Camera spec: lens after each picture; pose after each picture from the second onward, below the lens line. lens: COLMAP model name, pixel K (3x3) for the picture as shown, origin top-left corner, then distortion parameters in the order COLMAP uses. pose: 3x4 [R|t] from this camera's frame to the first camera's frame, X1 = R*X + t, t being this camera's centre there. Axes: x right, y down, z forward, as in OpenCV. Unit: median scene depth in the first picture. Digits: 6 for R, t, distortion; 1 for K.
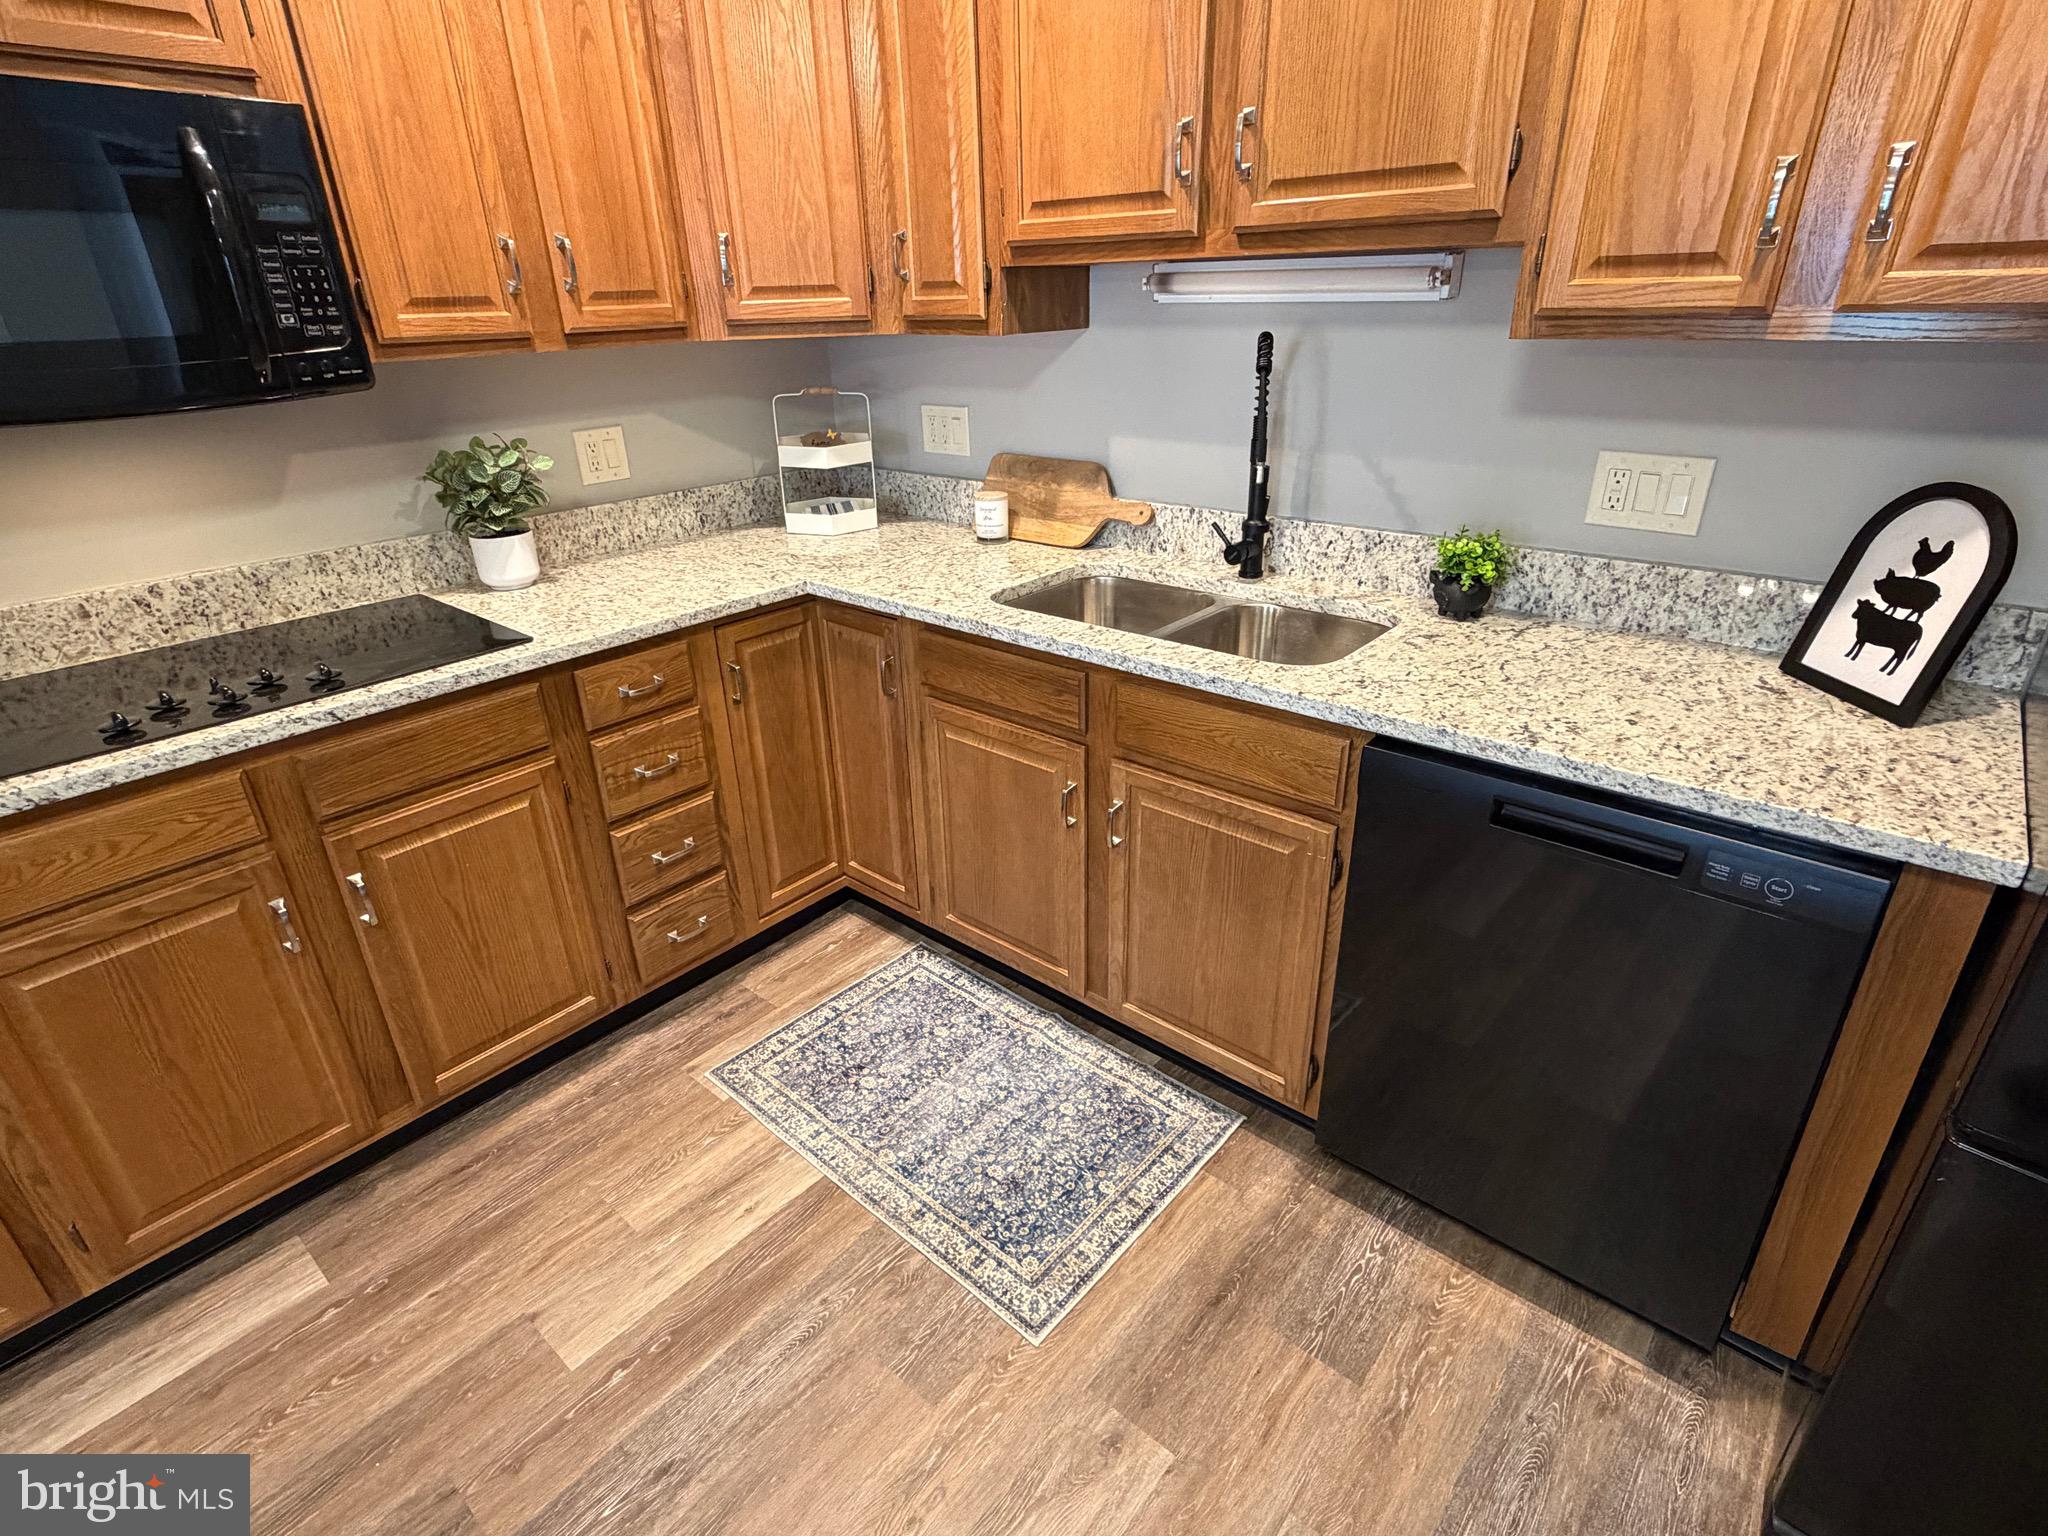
lens RADIAL K [[1021.2, 0, 1017.6], [0, 1021.2, 762.2], [0, 0, 1]] dist [0.001391, 0.000179]
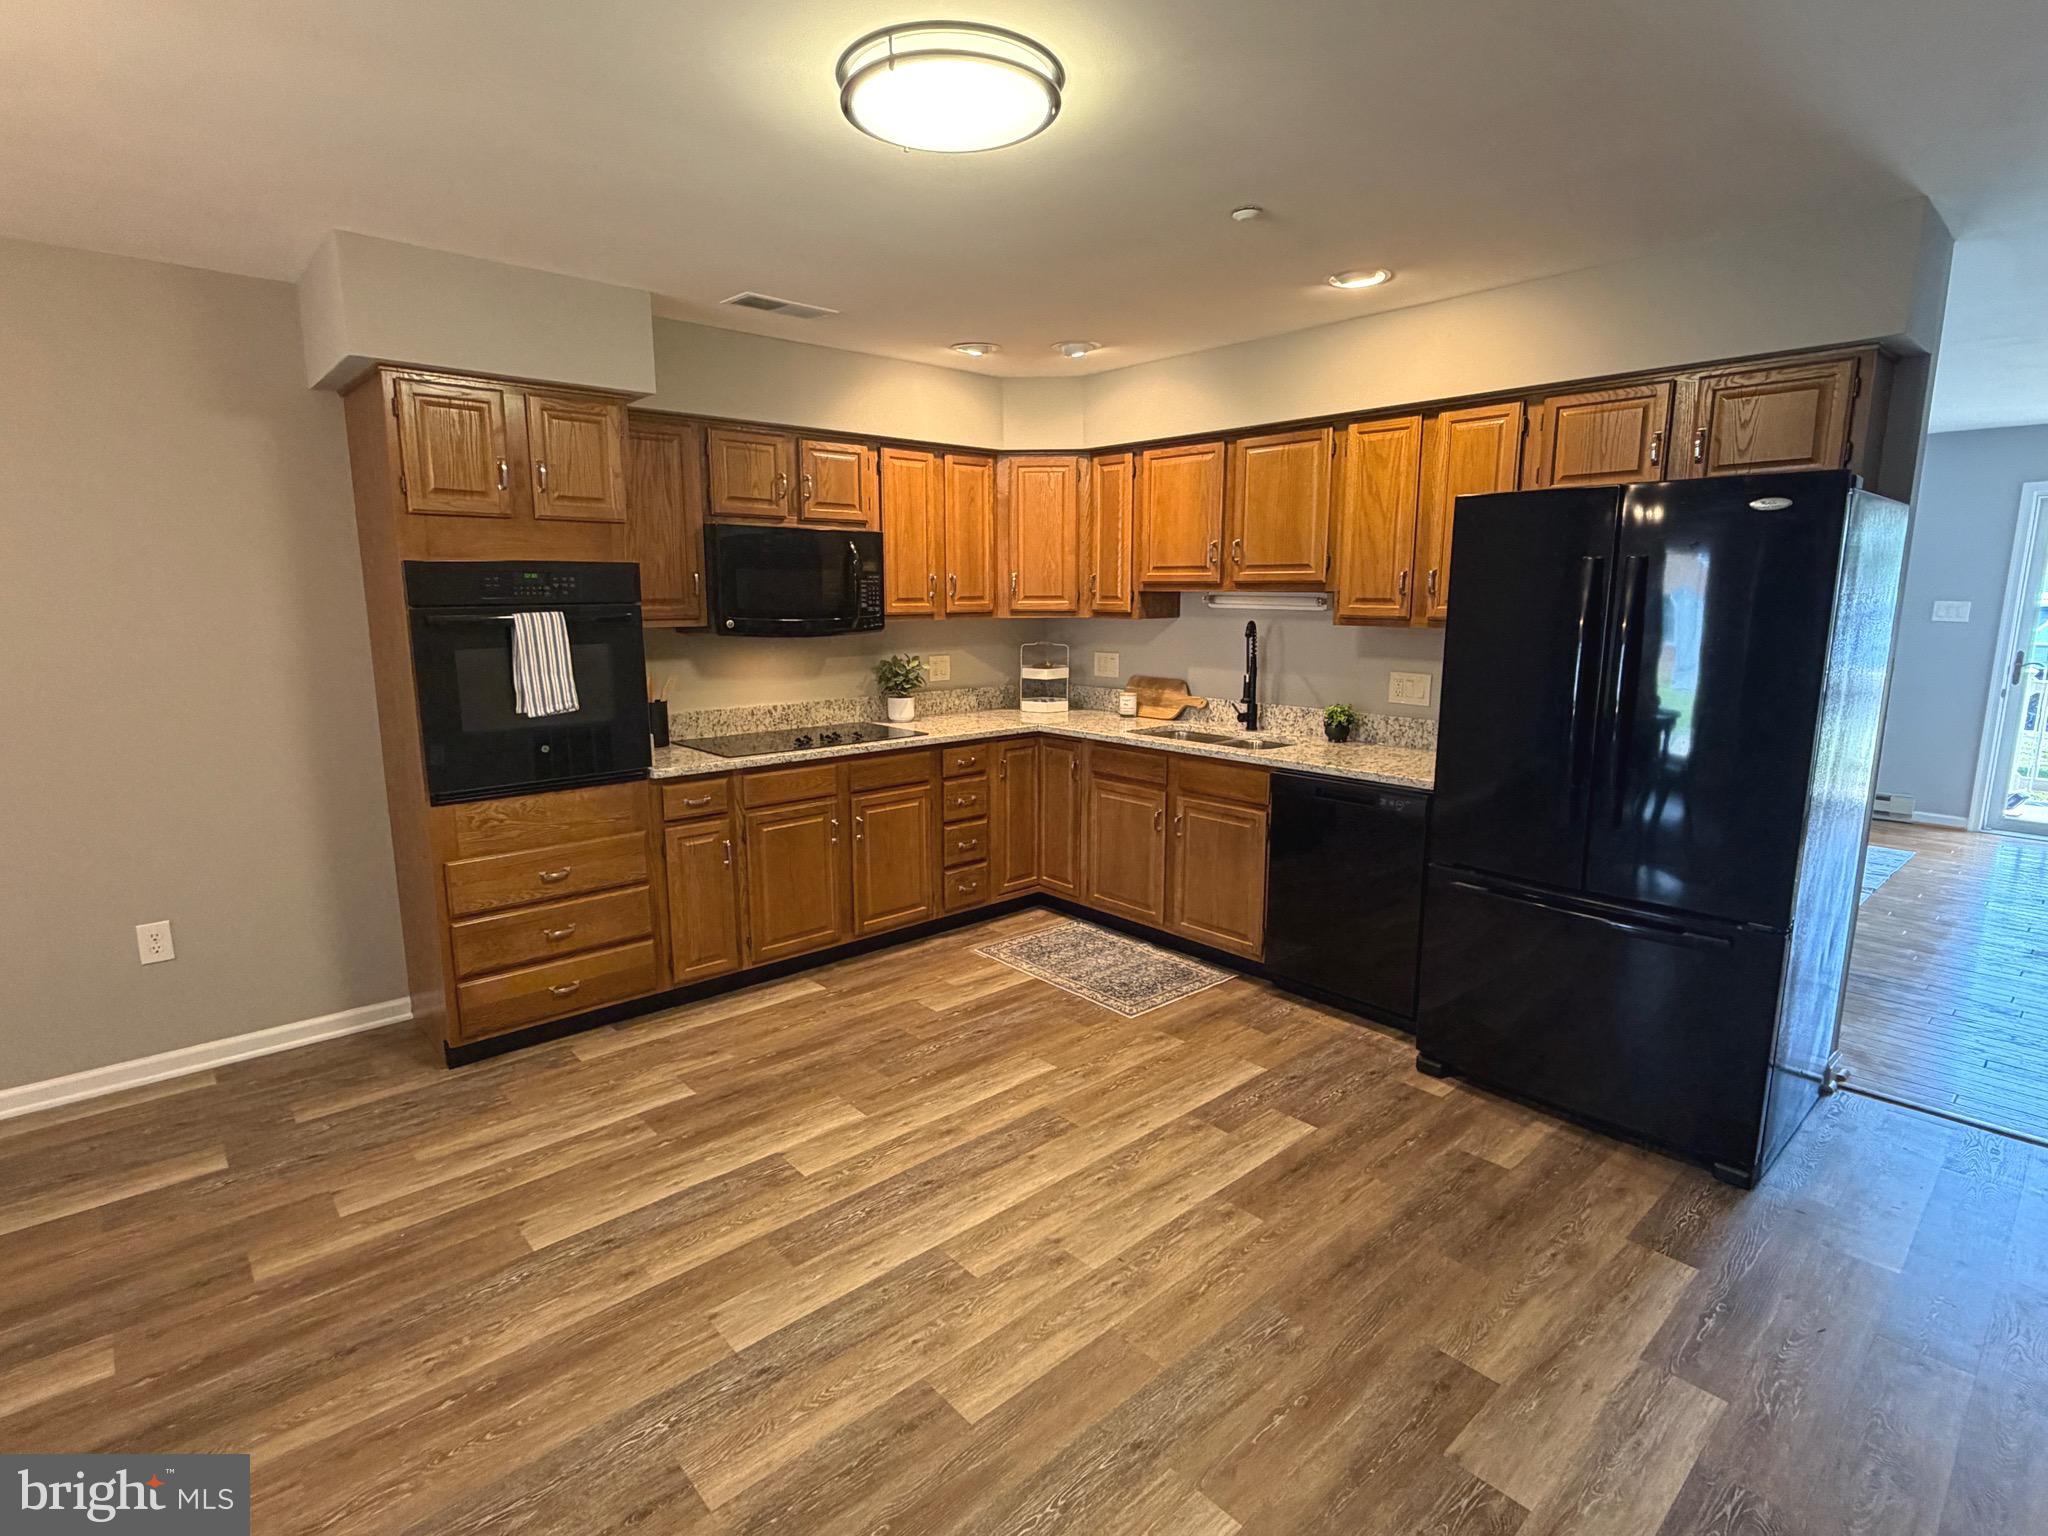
lens RADIAL K [[1021.2, 0, 1017.6], [0, 1021.2, 762.2], [0, 0, 1]] dist [0.001391, 0.000179]
pose [[0.990875, 0.047278, -0.126217, 0.021432], [-0.078449, 0.963791, -0.254857, 0.474592], [0.109598, 0.262434, 0.958706, -1.091143]]
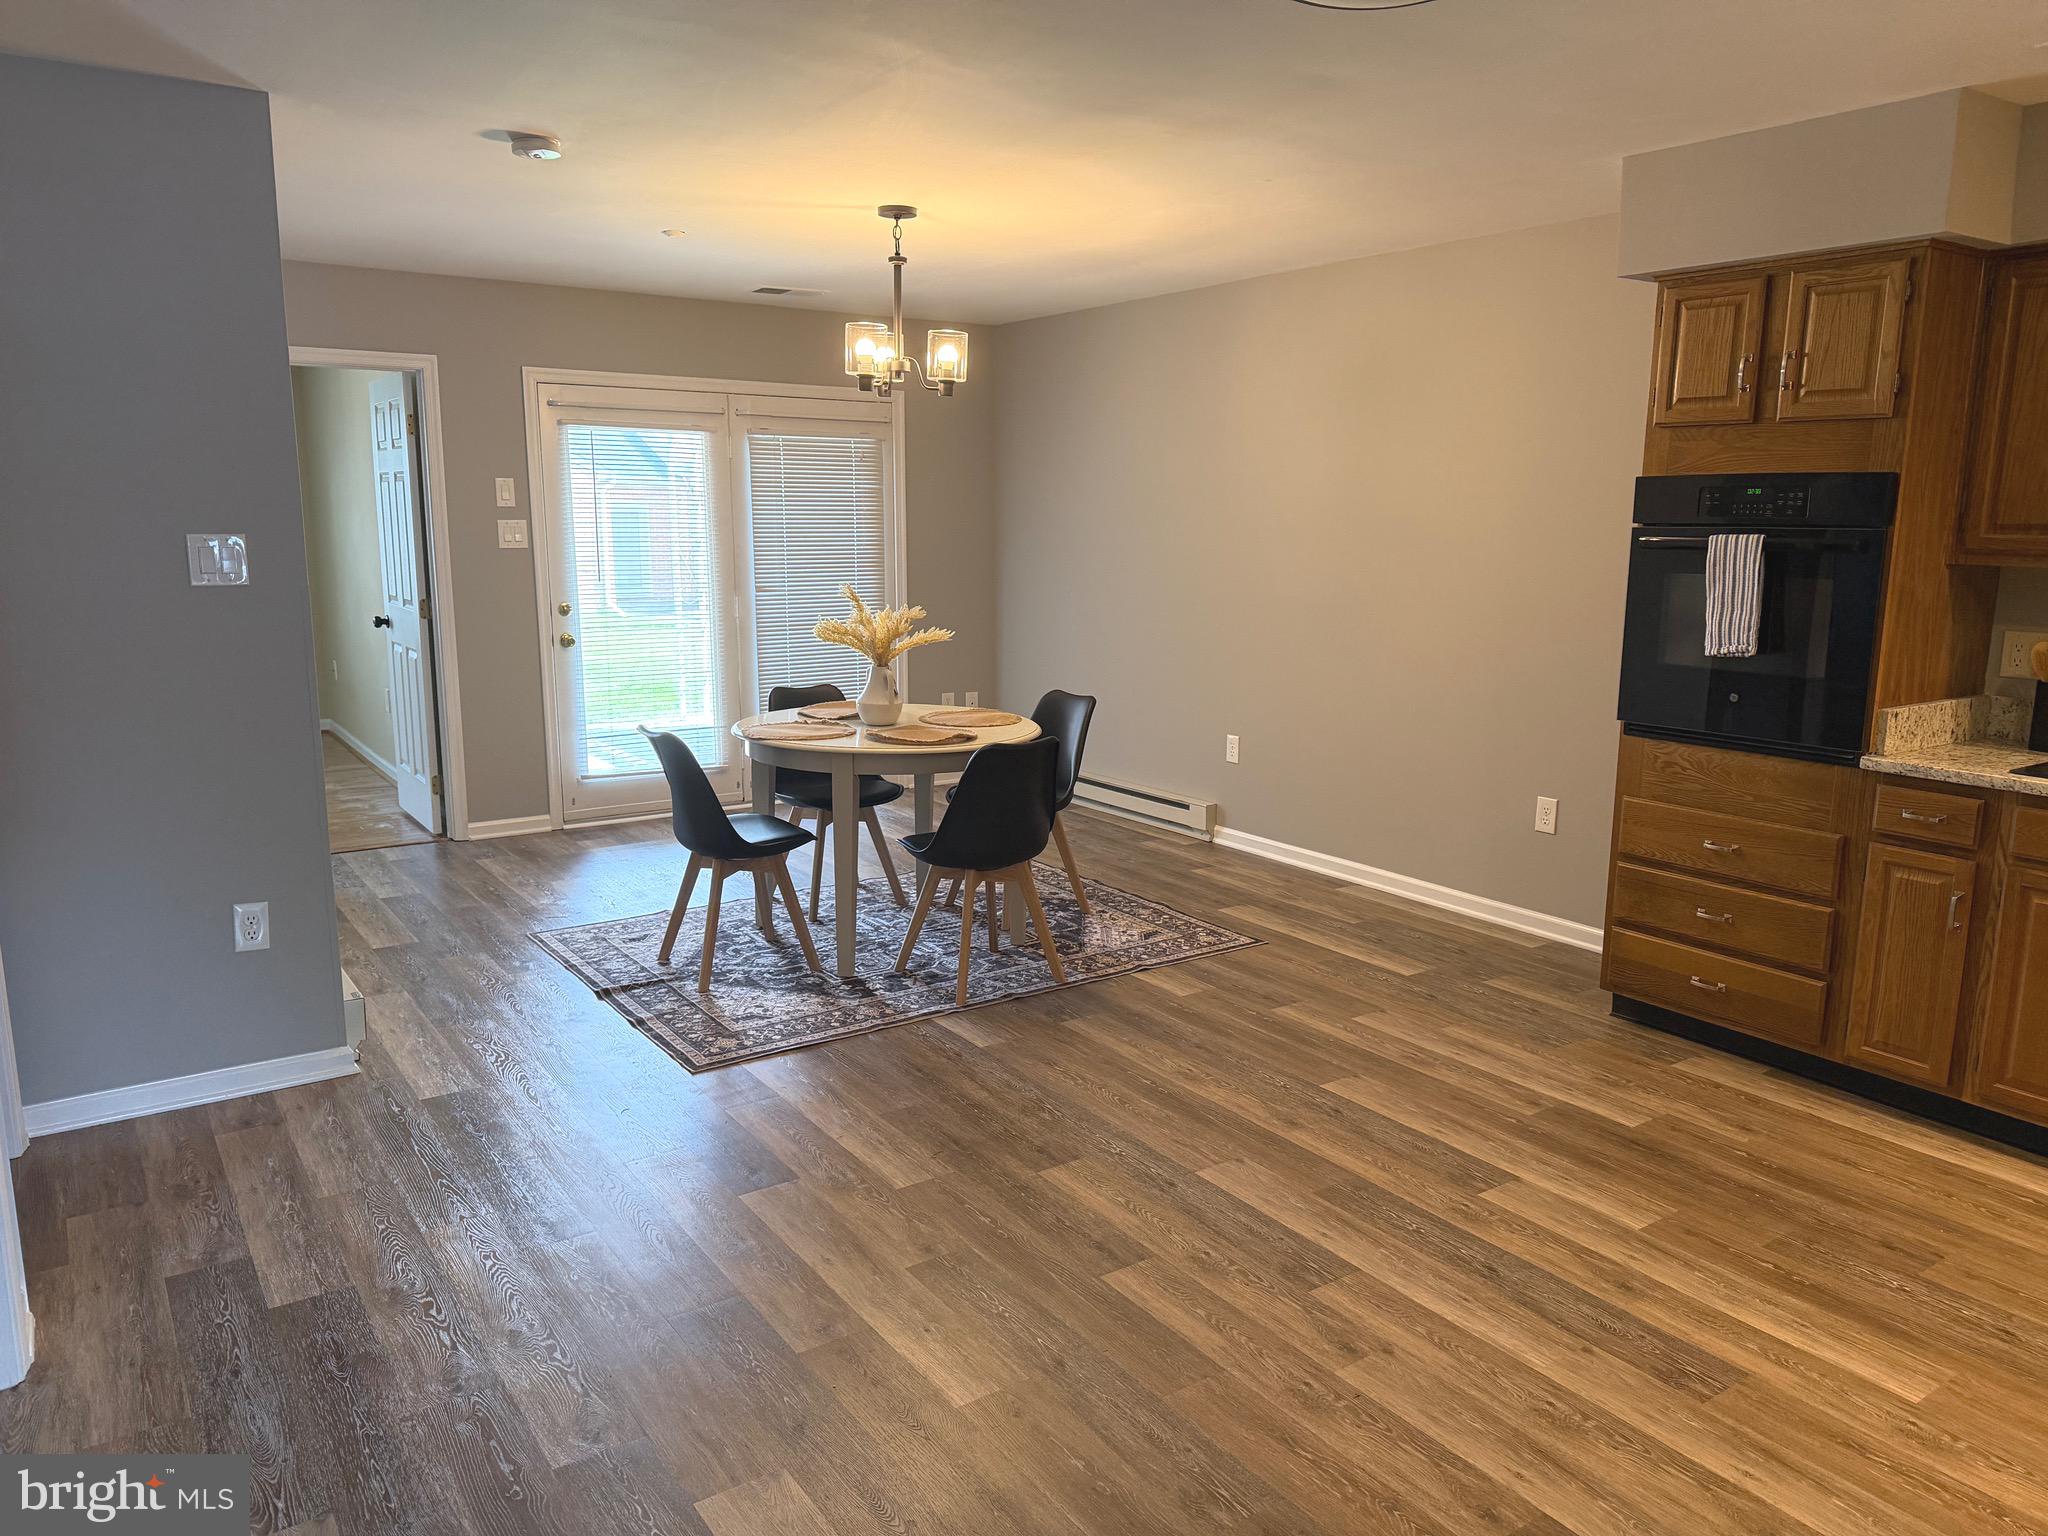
lens RADIAL K [[1415.8, 0, 1024.0], [0, 1415.8, 768.0], [0, 0, 1]] dist [-0.000760, -0.001547]
pose [[-0.253951, 0.197501, -0.946838, 1.132771], [-0.408883, 0.865234, 0.290146, 0.015455], [0.876541, 0.460828, -0.138972, -0.139091]]
